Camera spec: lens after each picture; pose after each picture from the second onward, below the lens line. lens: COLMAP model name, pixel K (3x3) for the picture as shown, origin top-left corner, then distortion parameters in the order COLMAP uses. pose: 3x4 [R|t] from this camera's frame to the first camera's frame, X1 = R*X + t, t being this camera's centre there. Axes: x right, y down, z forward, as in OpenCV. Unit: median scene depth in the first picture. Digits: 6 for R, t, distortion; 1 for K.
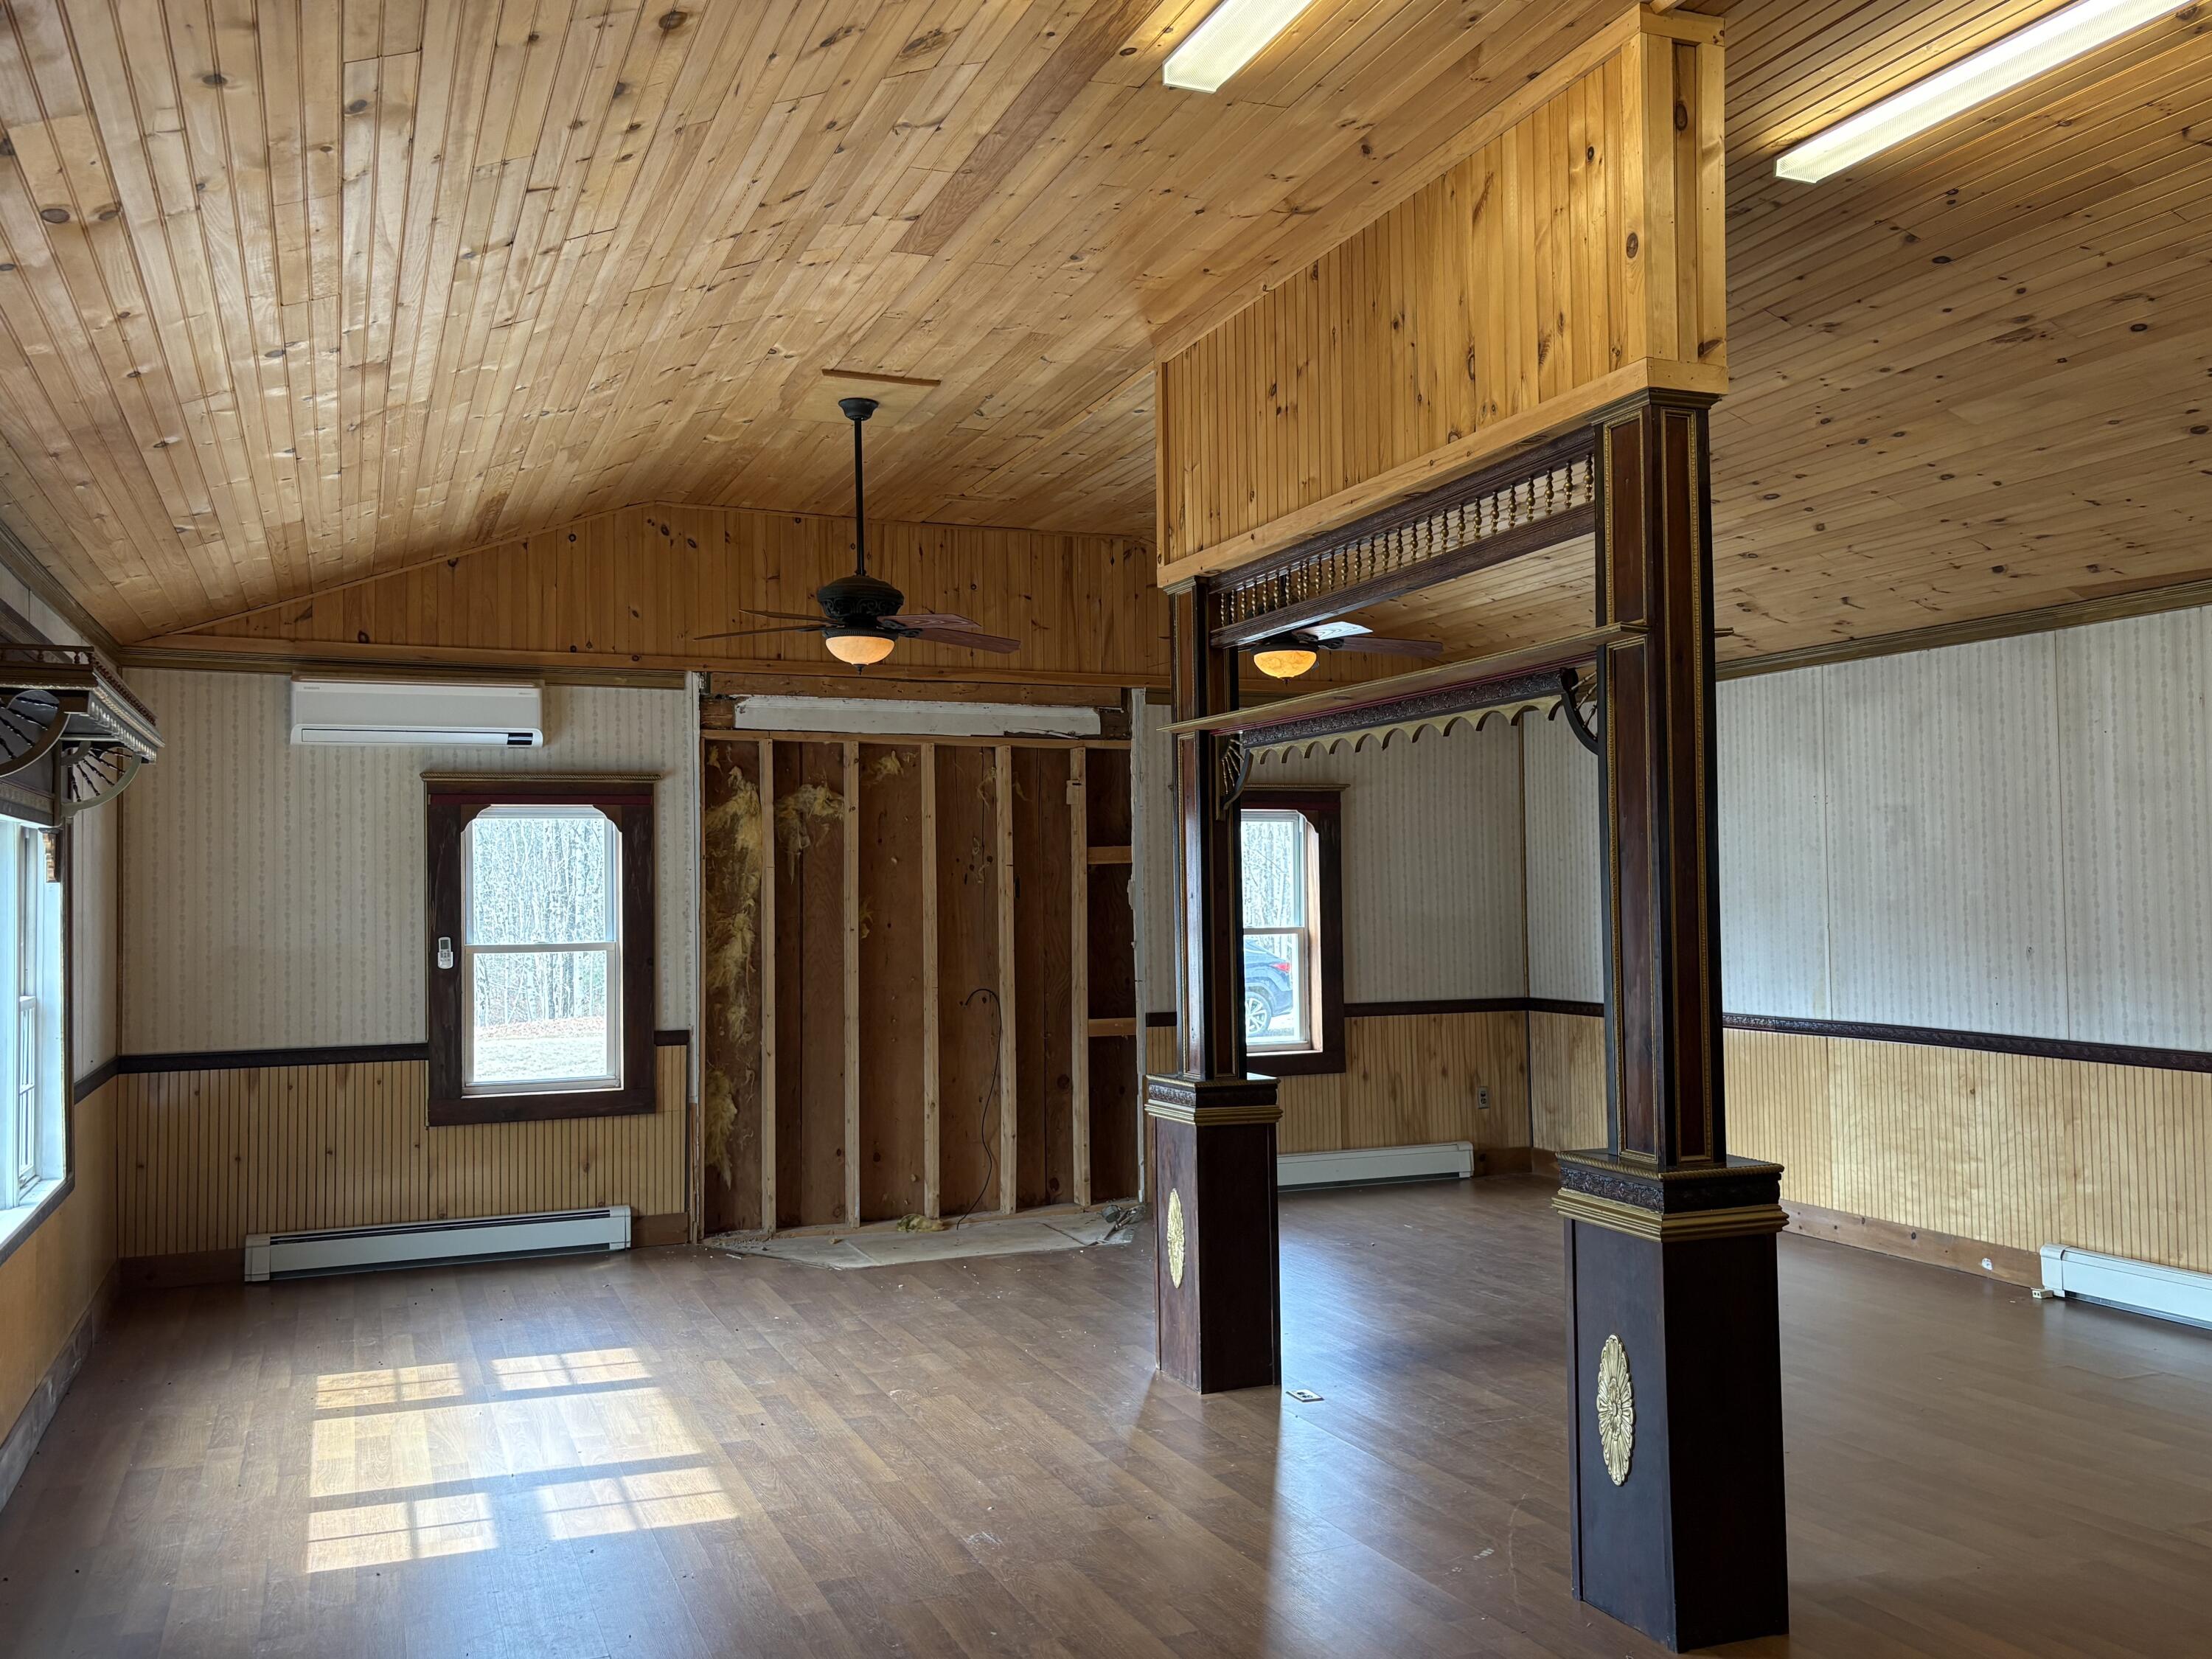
lens RADIAL K [[1844.2, 0, 1076.7], [0, 1844.2, 828.7], [0, 0, 1]] dist [0.045854, -0.001765]
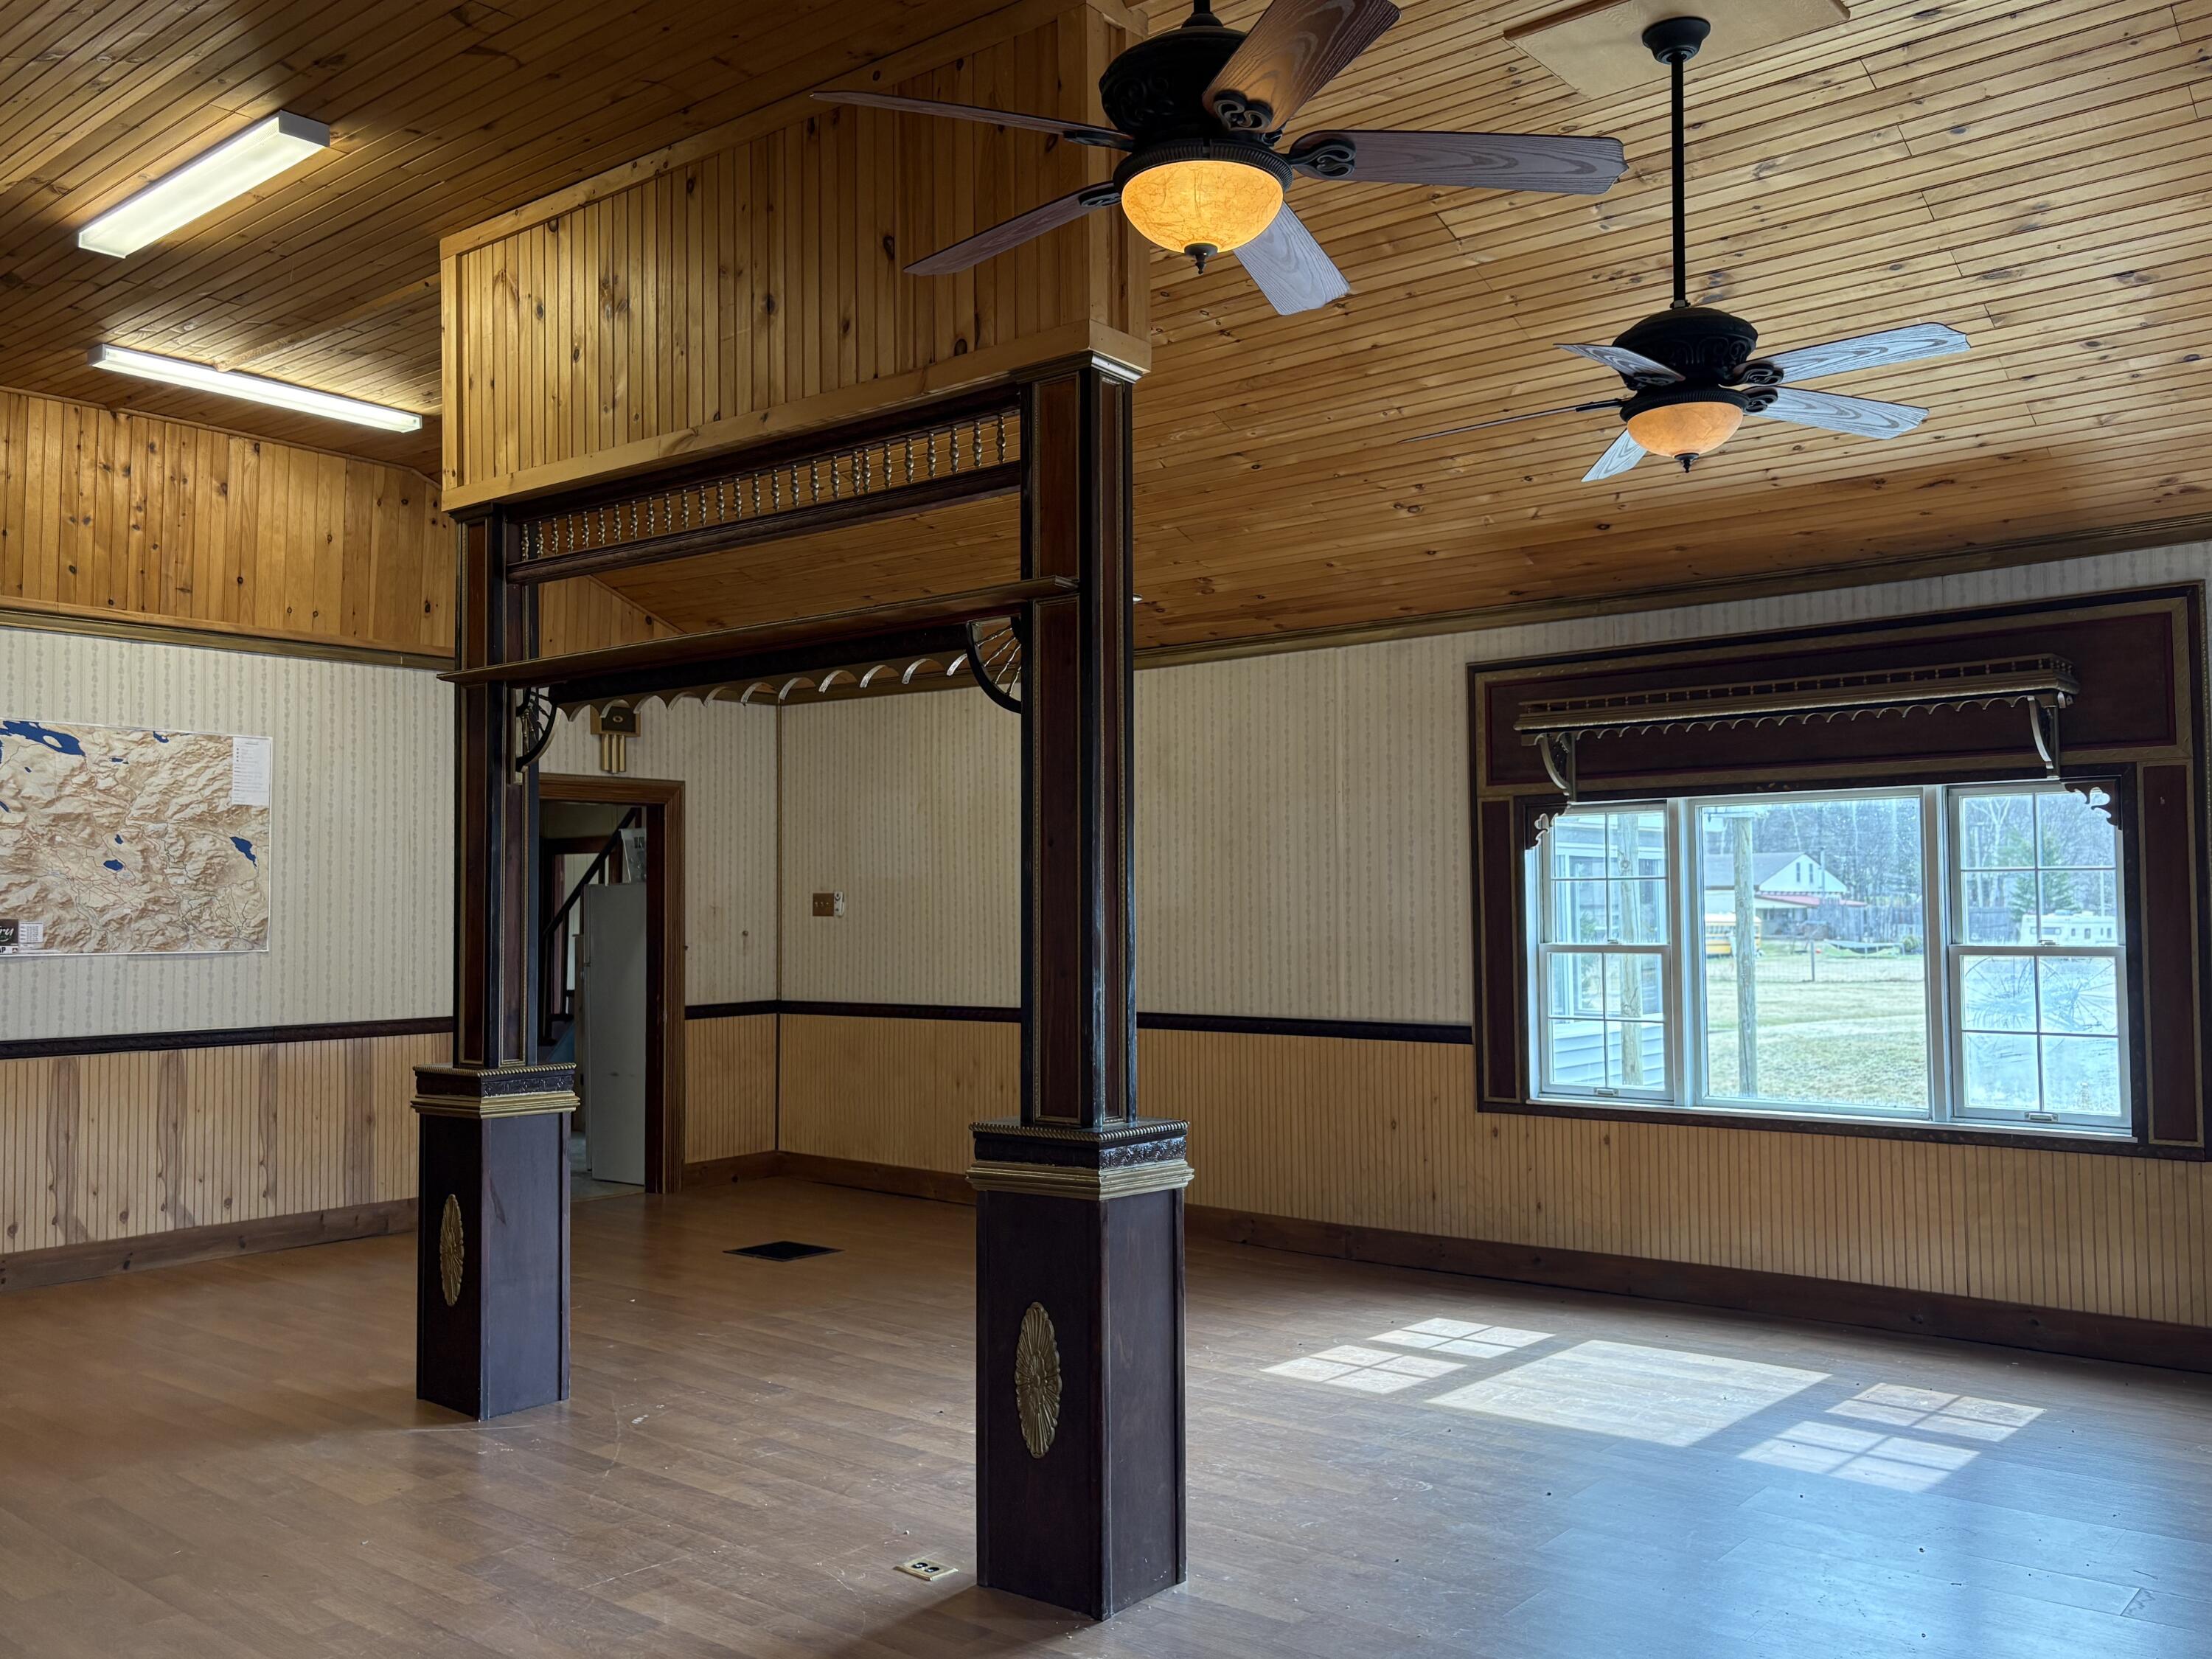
lens RADIAL K [[1808.8, 0, 1104.0], [0, 1808.8, 856.0], [0, 0, 1]] dist [0.007151, 0.004948]
pose [[-0.873741, 0.004669, -0.486369, 0.270947], [0.037476, 0.997628, -0.057748, 0.056158], [0.484945, -0.068684, -0.871843, 1.131127]]
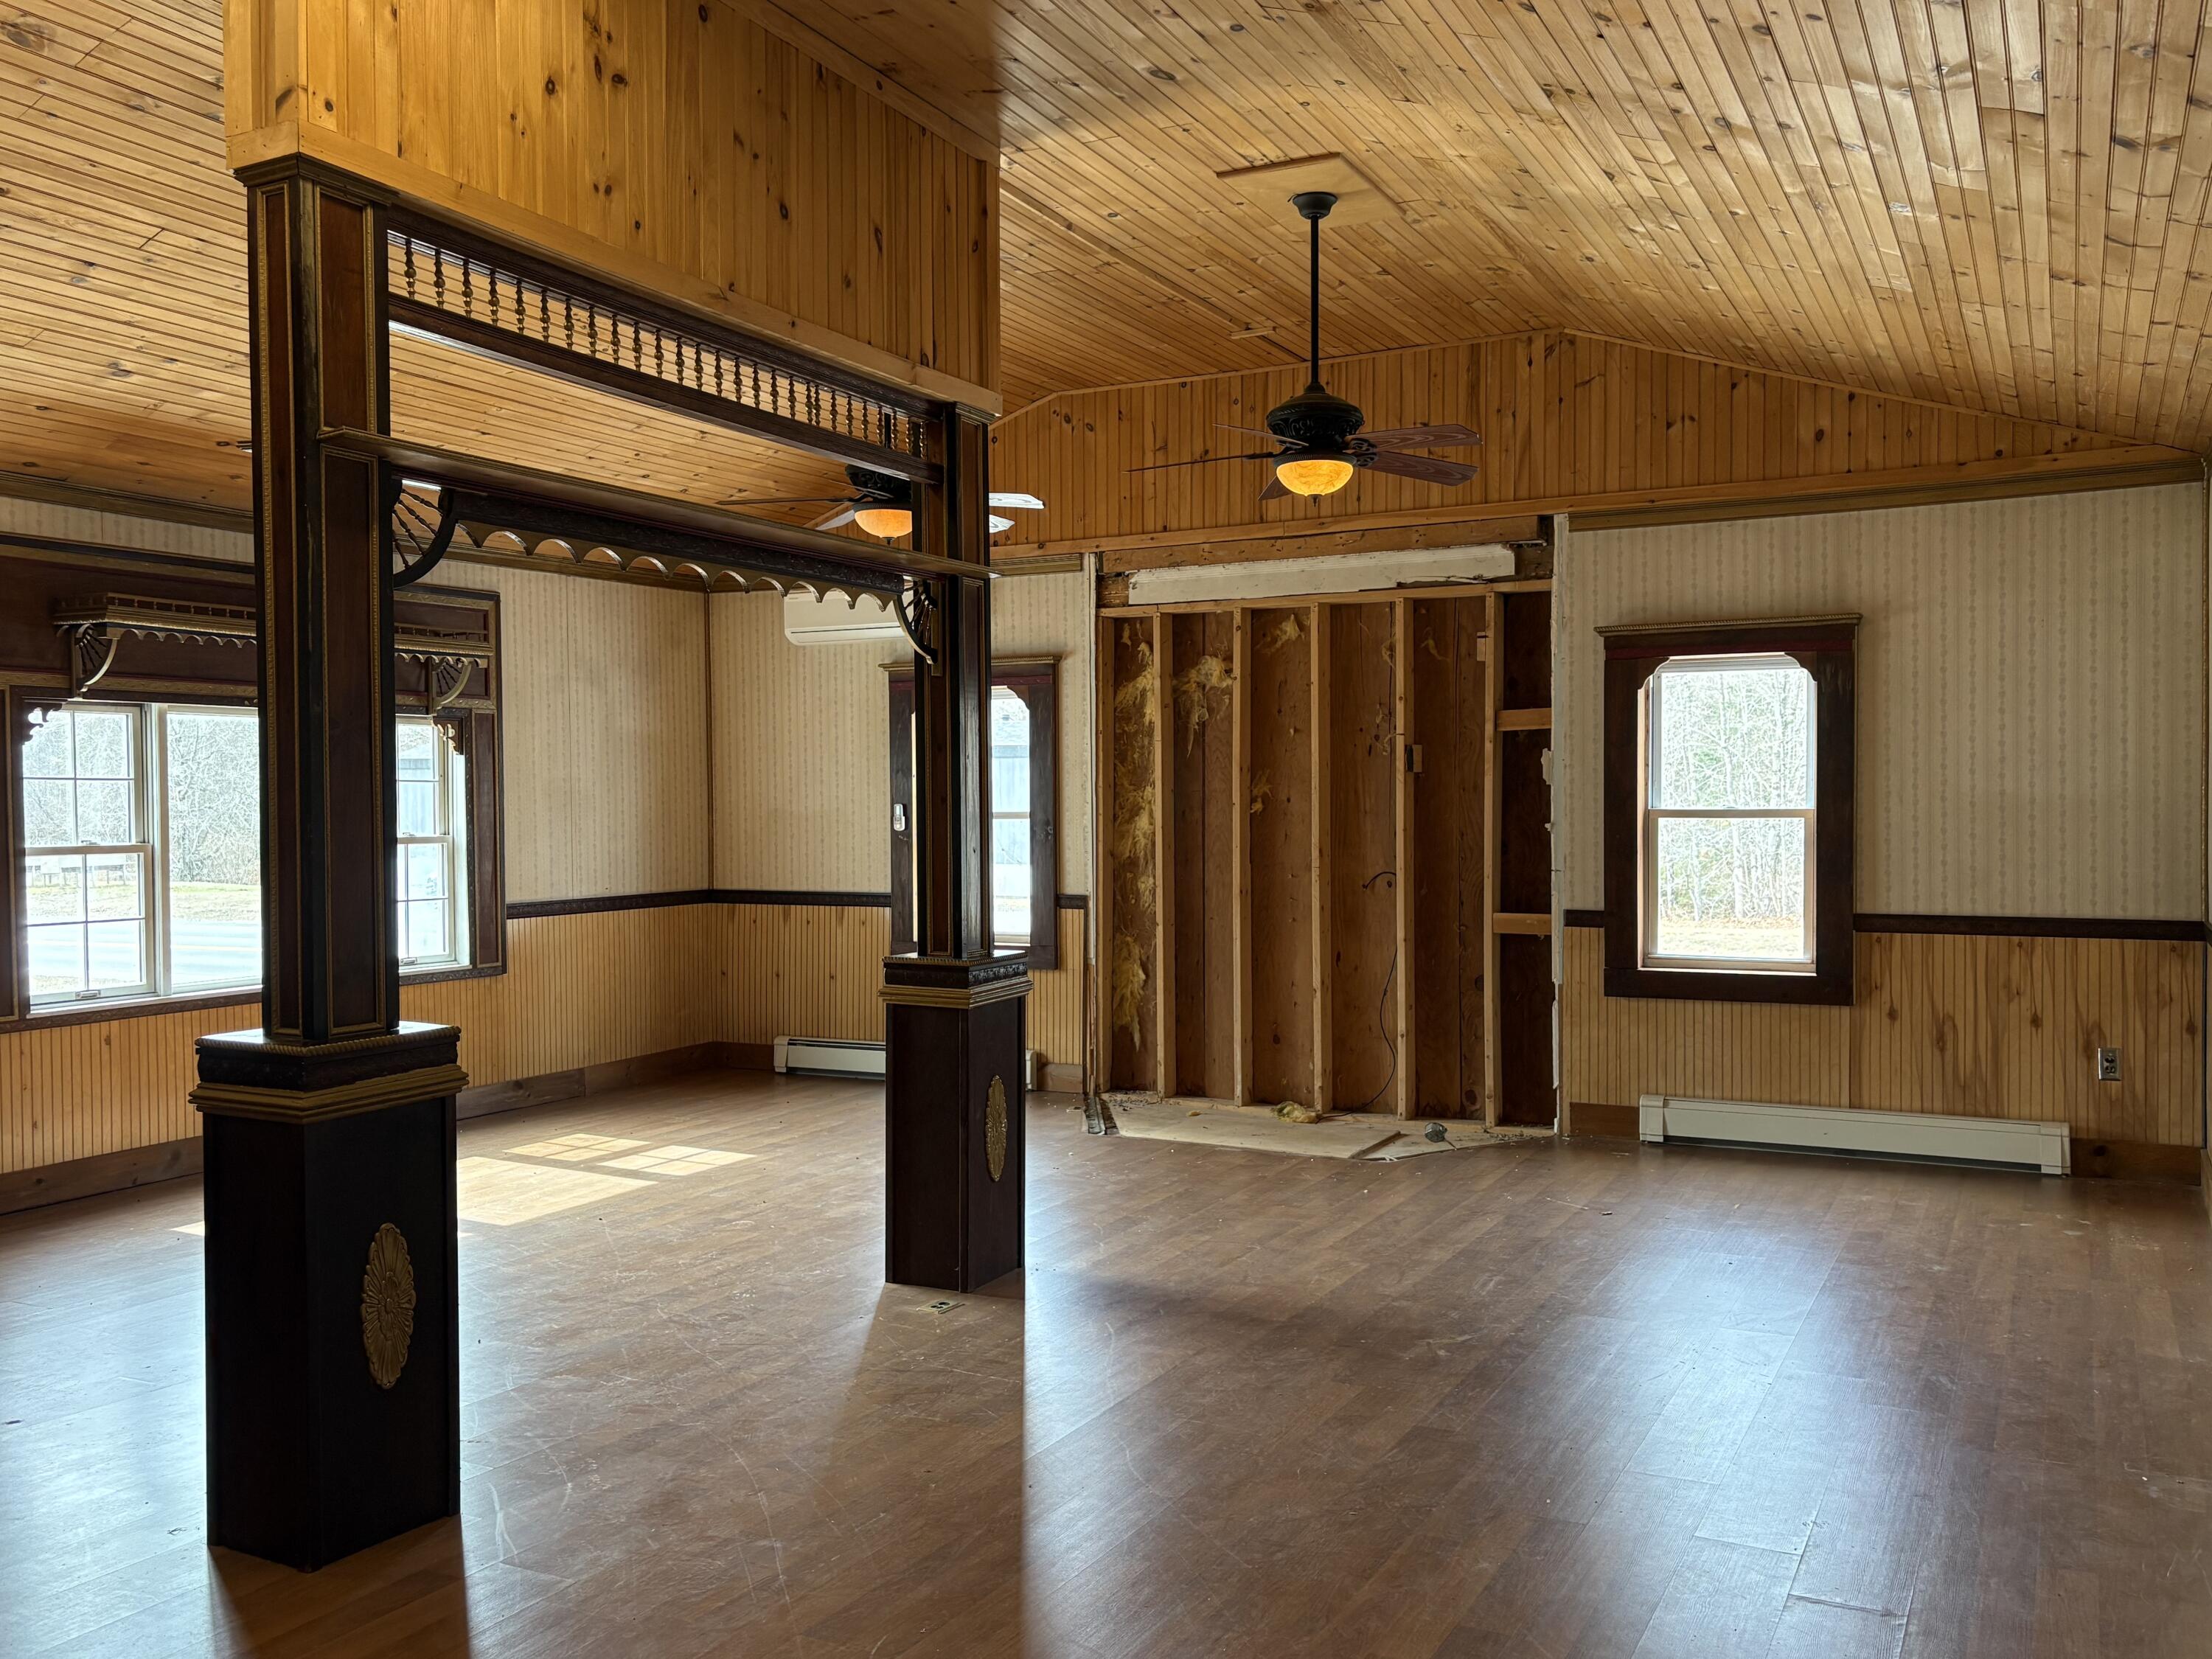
lens RADIAL K [[1786.9, 0, 1072.7], [0, 1786.9, 847.6], [0, 0, 1]] dist [0.106024, -0.287360]
pose [[0.628895, 0.027817, -0.776993, 0.577240], [0.024844, 0.998130, 0.055844, 0.024045], [0.777093, -0.054424, 0.627028, 0.354100]]
